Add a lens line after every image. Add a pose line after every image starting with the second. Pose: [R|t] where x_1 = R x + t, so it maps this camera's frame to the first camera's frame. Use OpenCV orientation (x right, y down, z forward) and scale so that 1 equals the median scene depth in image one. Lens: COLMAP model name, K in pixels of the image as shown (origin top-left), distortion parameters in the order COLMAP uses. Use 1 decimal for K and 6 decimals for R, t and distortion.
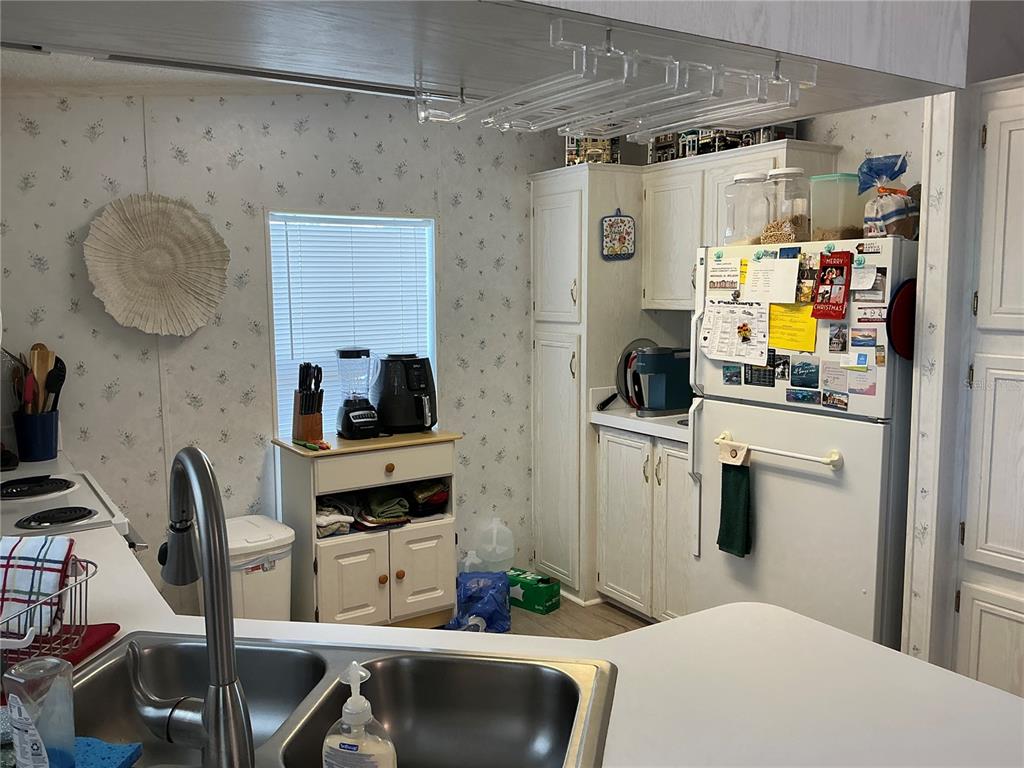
lens RADIAL K [[849.8, 0, 512.0], [0, 849.8, 384.0], [0, 0, 1]] dist [0.144120, -0.290559]
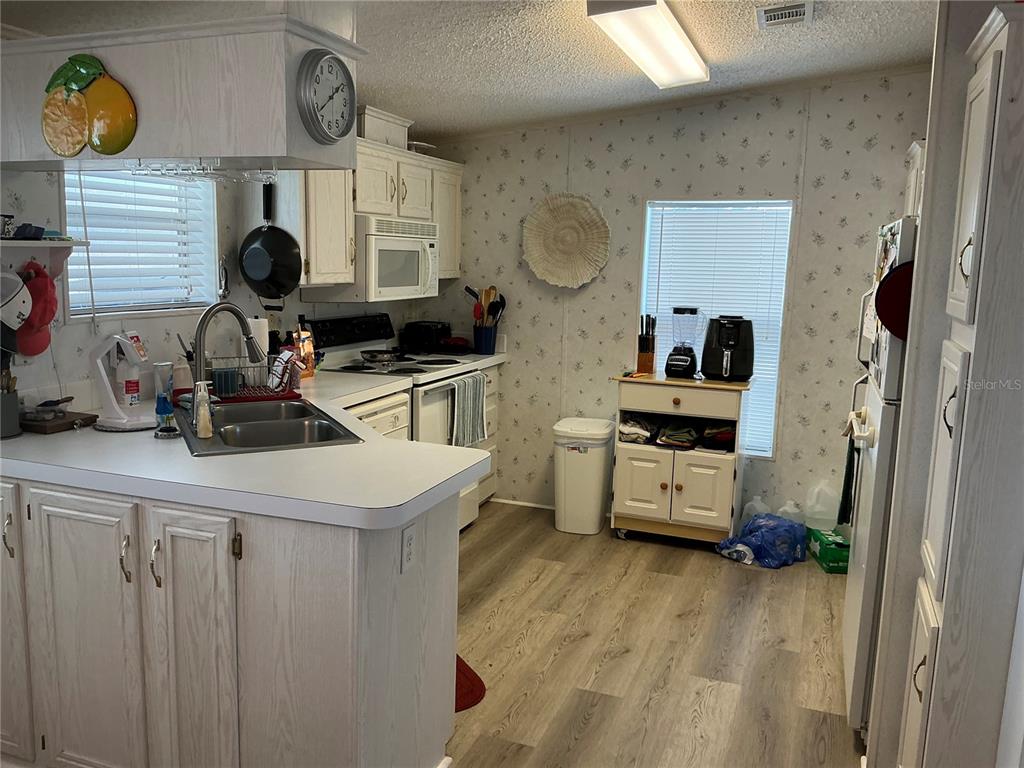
lens RADIAL K [[849.8, 0, 512.0], [0, 849.8, 384.0], [0, 0, 1]] dist [0.144120, -0.290559]
pose [[0.588172, 0.146989, -0.795266, 0.723686], [-0.127746, 0.987885, 0.088111, -0.007801], [0.798582, 0.049768, 0.599824, 0.040636]]
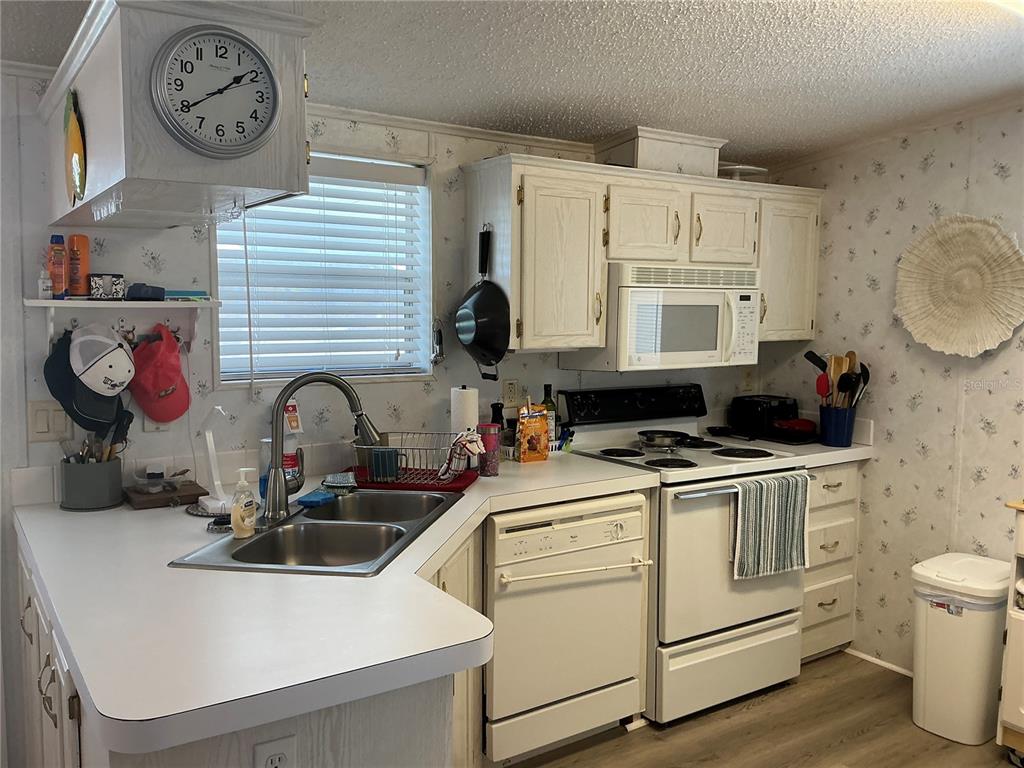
lens RADIAL K [[849.8, 0, 512.0], [0, 849.8, 384.0], [0, 0, 1]] dist [0.144120, -0.290559]
pose [[0.008156, 0.106726, -0.994255, 0.571607], [-0.128931, 0.986101, 0.104793, -0.059073], [0.991620, 0.127336, 0.021803, 0.452635]]
